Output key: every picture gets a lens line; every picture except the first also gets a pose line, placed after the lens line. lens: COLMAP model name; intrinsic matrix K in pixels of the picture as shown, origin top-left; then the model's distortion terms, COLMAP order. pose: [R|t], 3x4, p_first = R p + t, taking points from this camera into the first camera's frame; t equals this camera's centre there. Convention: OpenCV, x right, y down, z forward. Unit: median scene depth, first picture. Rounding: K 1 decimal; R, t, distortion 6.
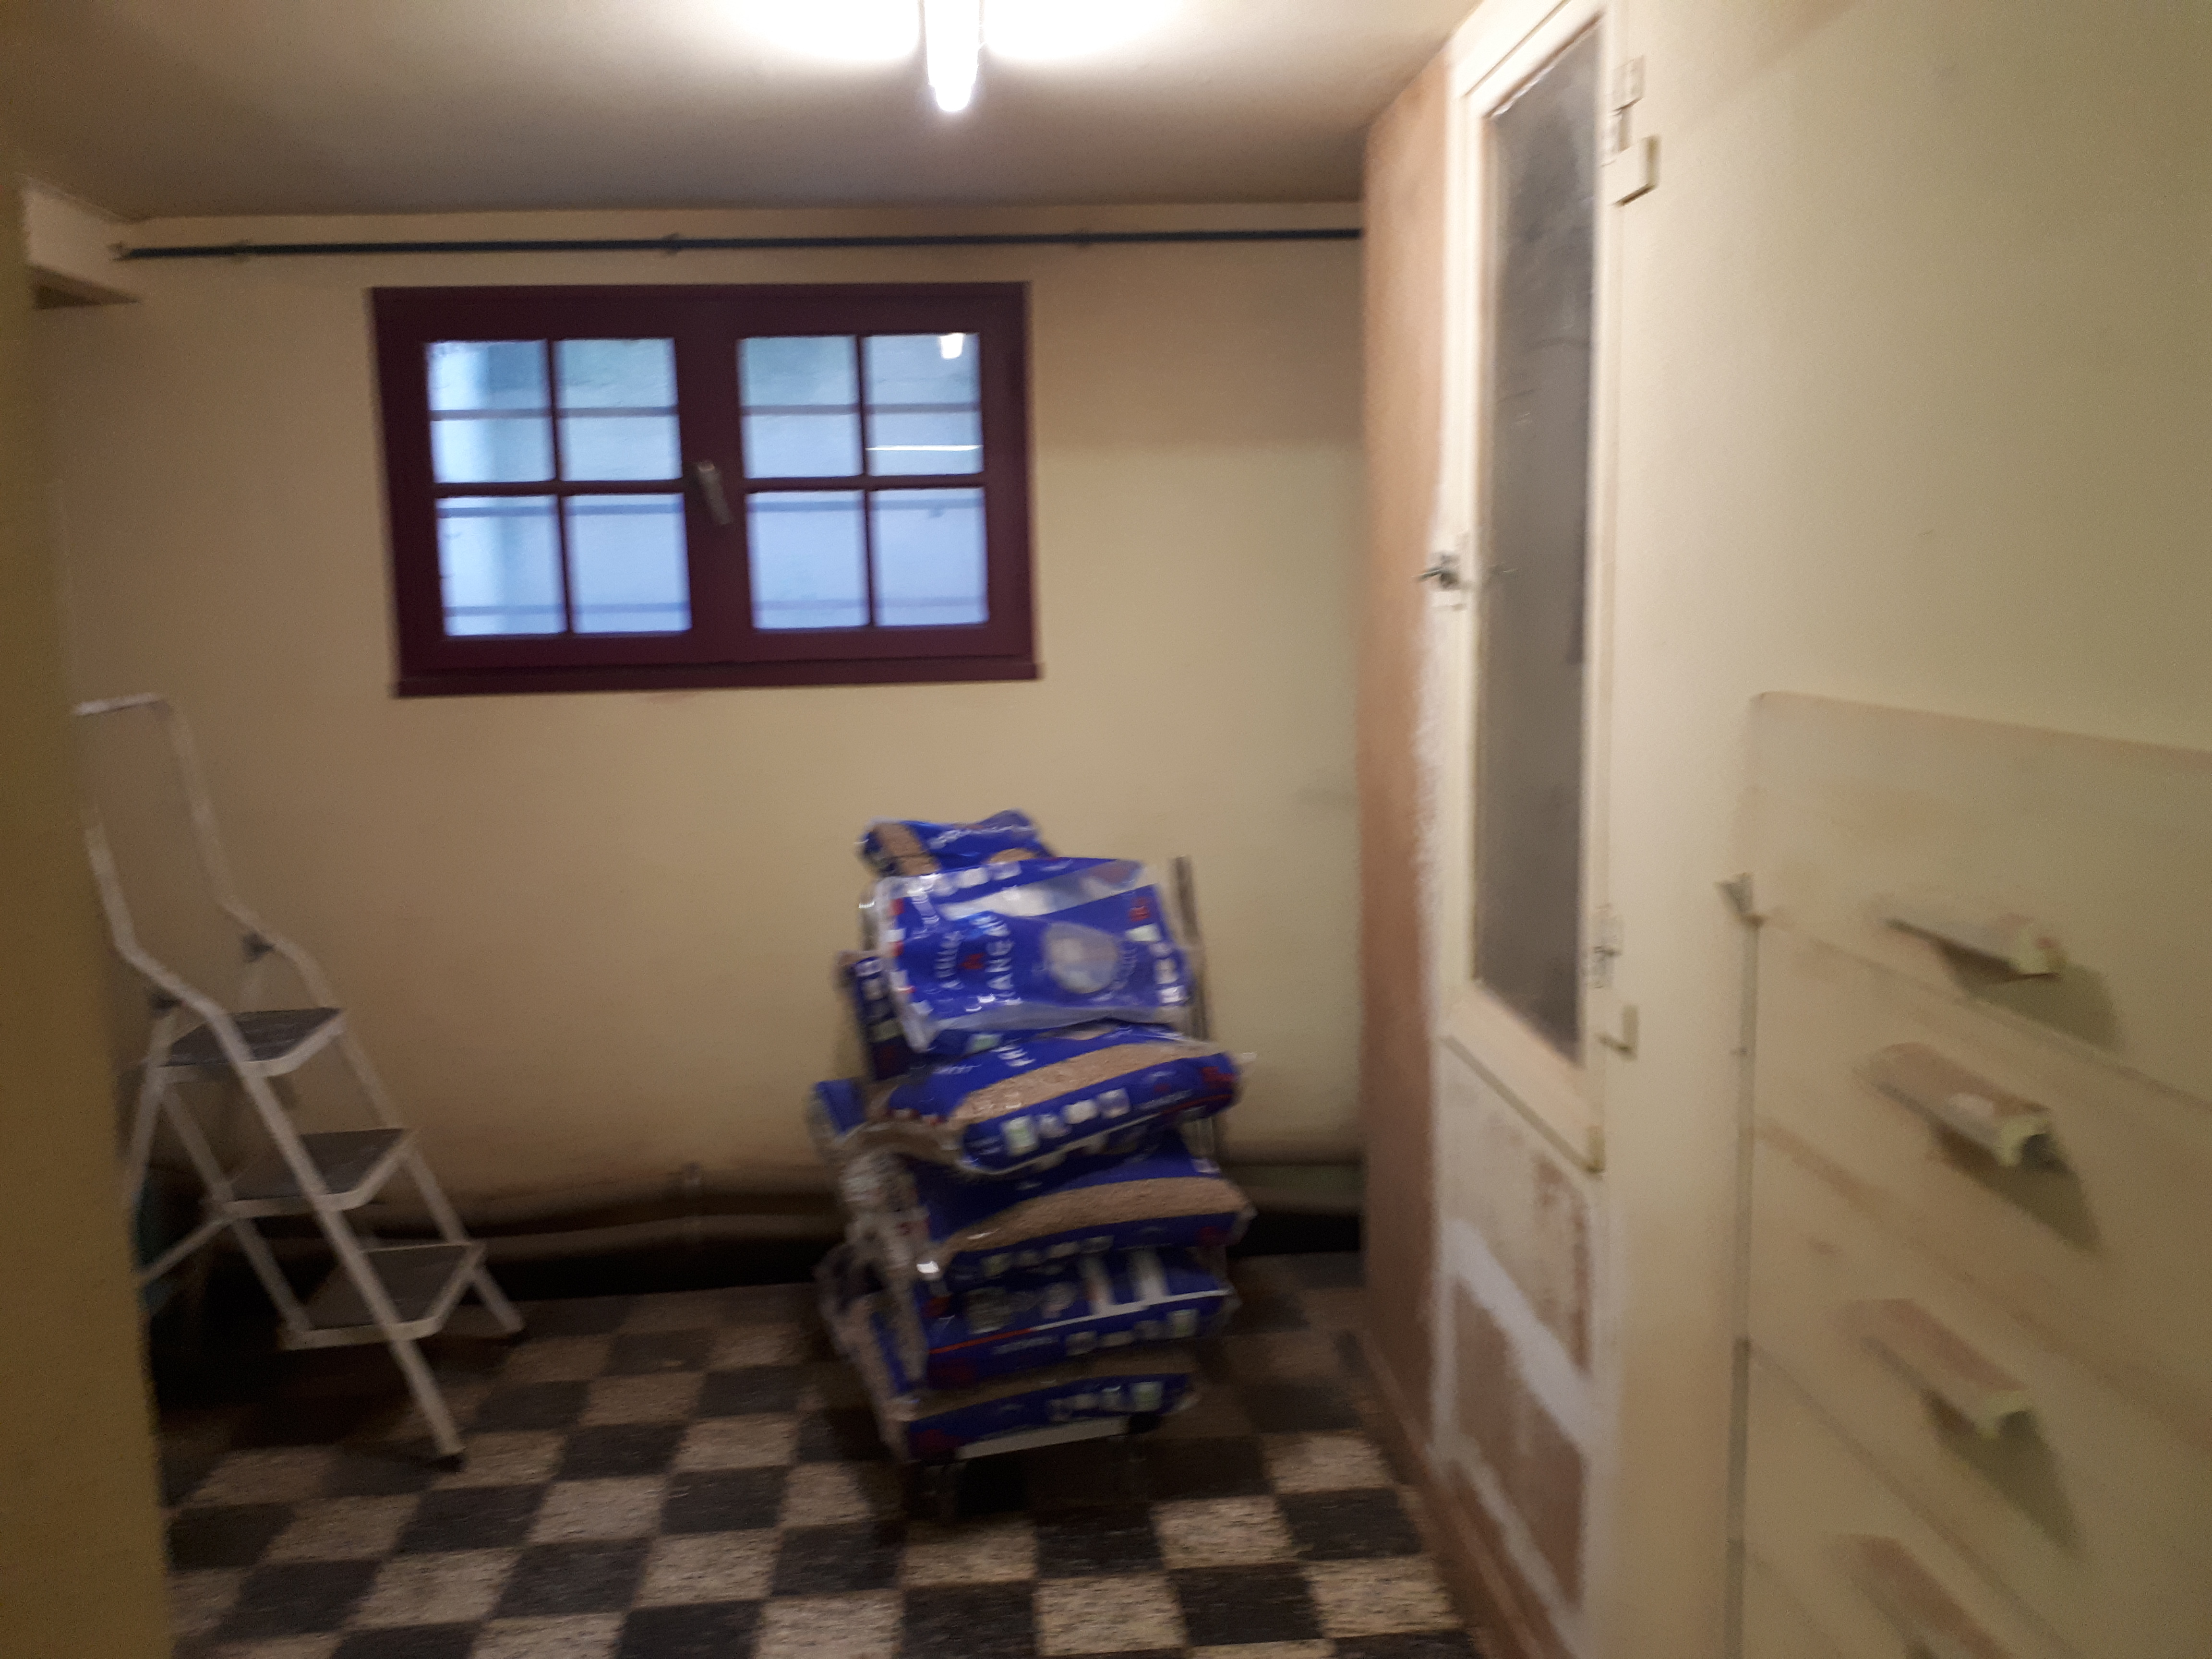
lens RADIAL K [[1813.2, 0, 1106.0], [0, 1813.2, 829.5], [0, 0, 1]] dist [0.028983, -0.011980]
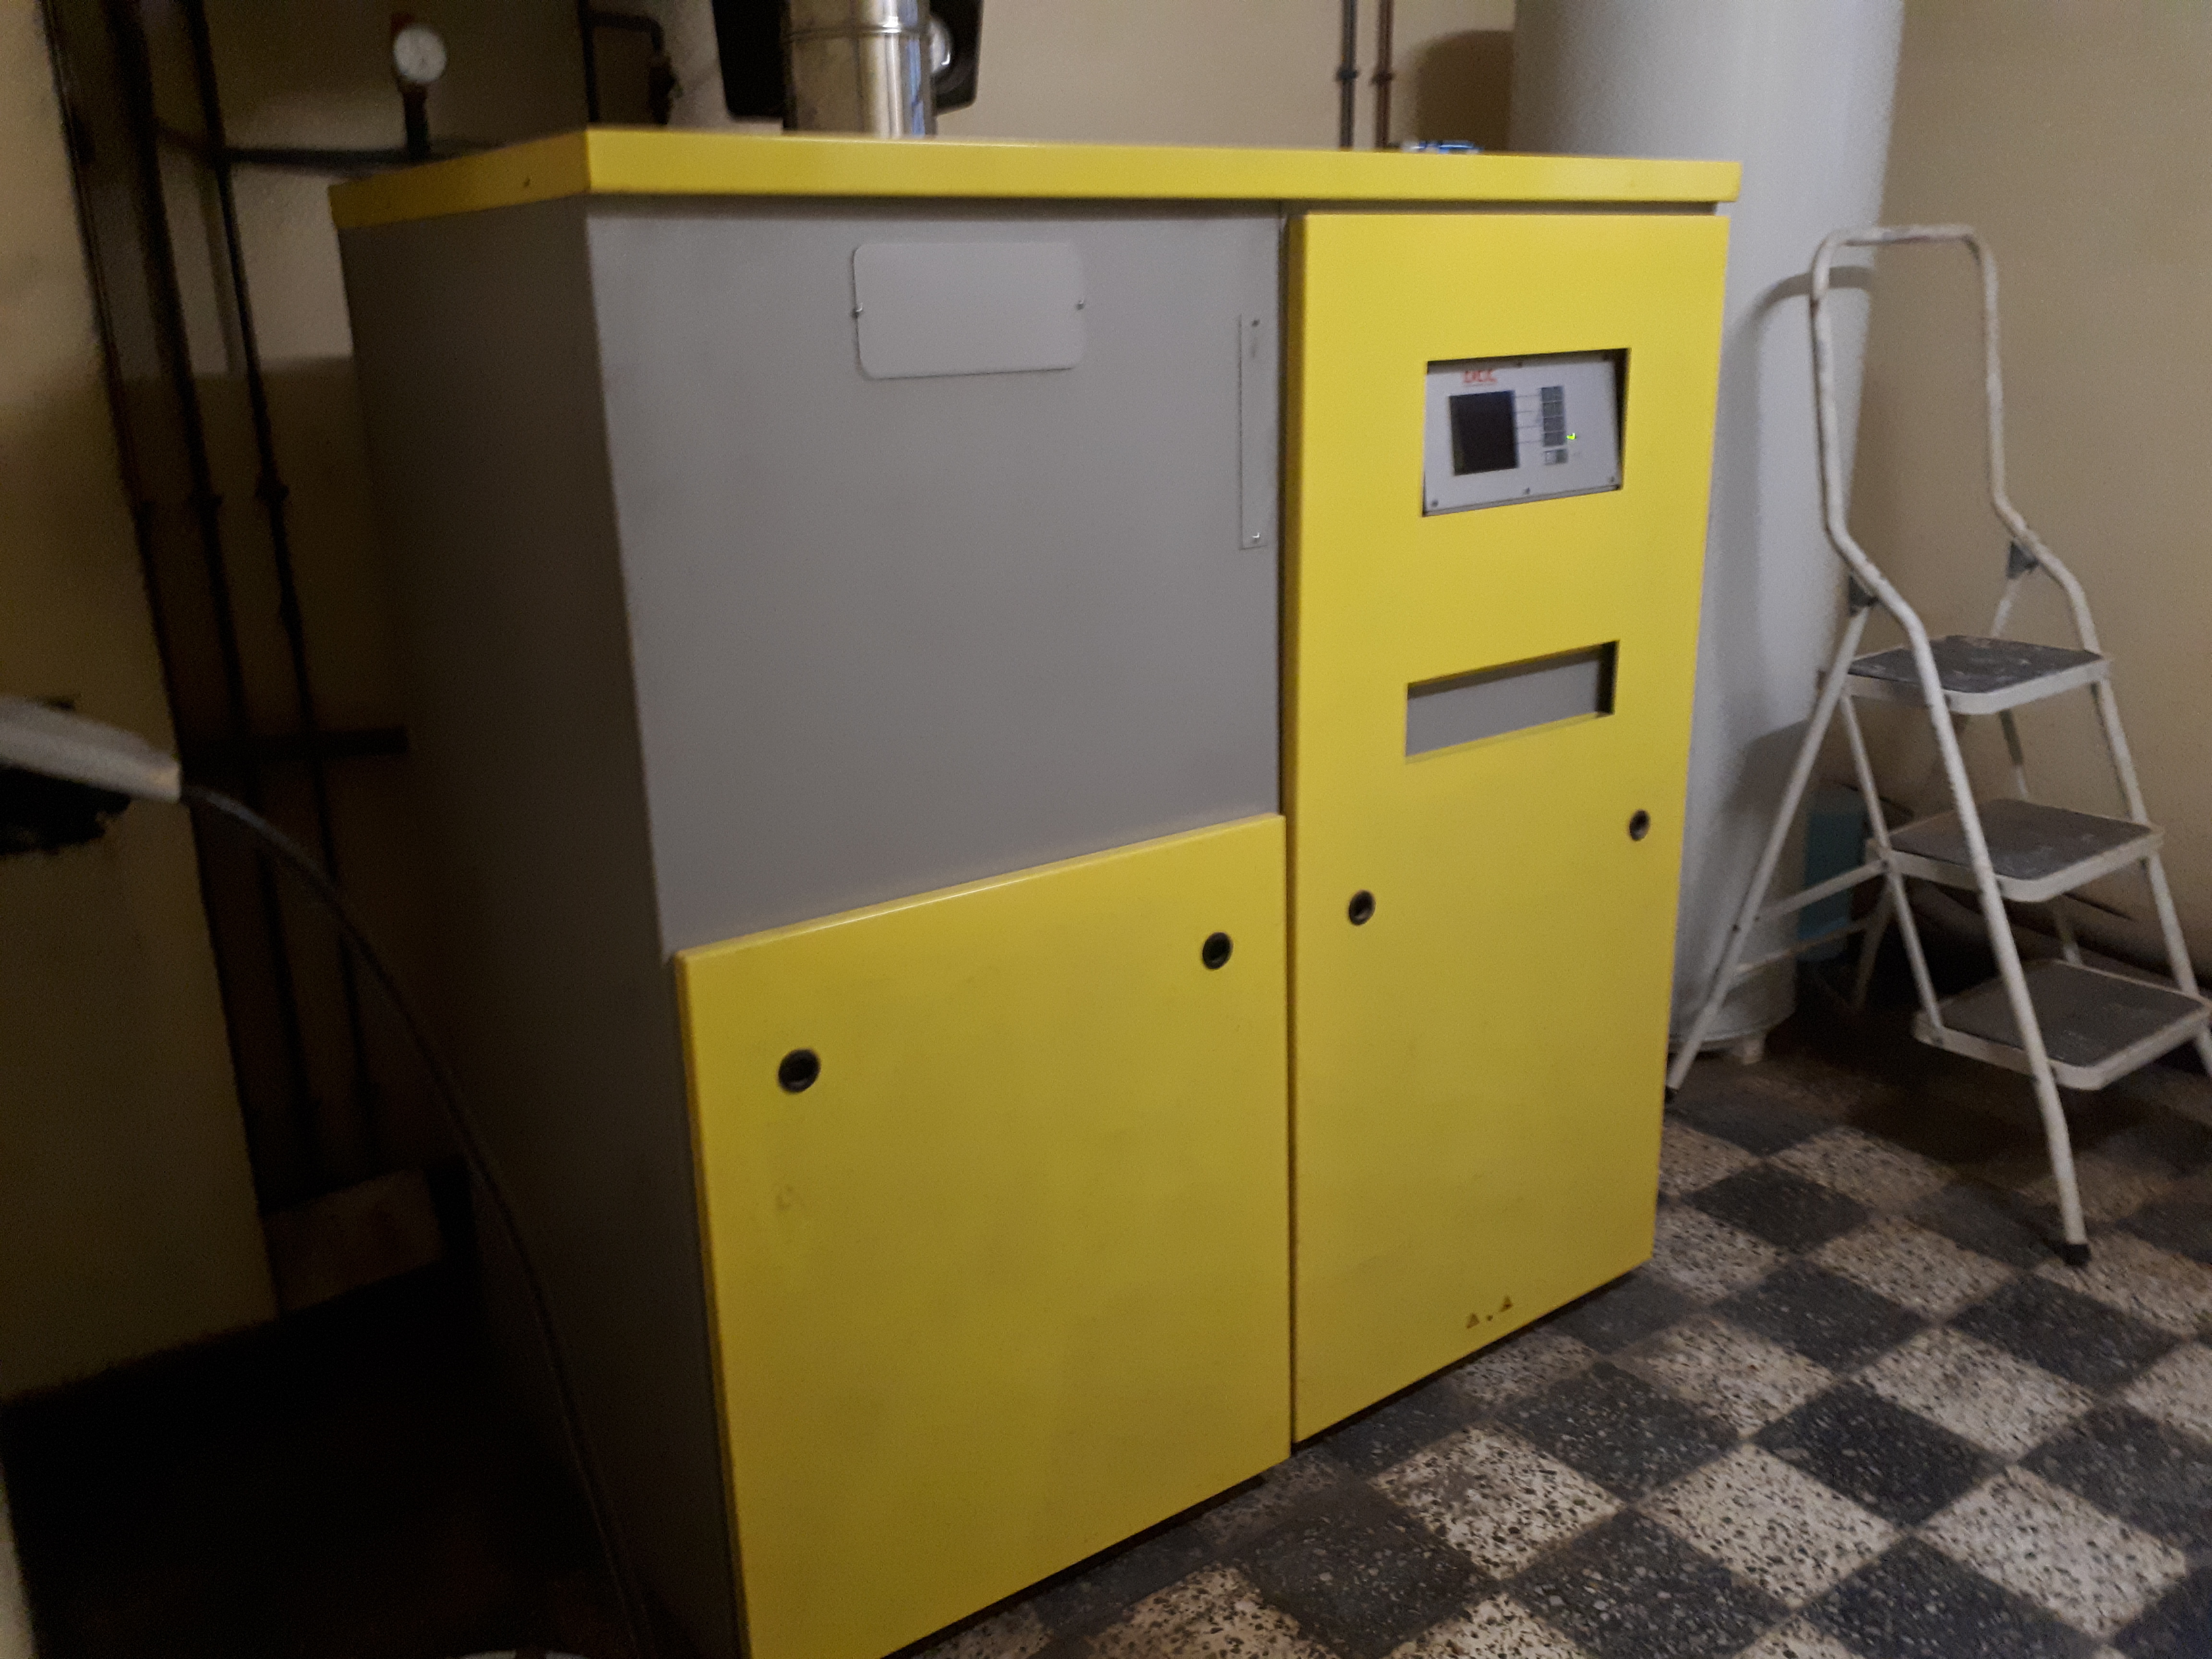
lens RADIAL K [[1813.2, 0, 1106.0], [0, 1813.2, 829.5], [0, 0, 1]] dist [0.028983, -0.011980]
pose [[0.501290, 0.261394, -0.824852, 0.028127], [-0.110490, 0.964812, 0.238599, 0.034438], [0.858196, -0.028470, 0.512532, 0.259150]]
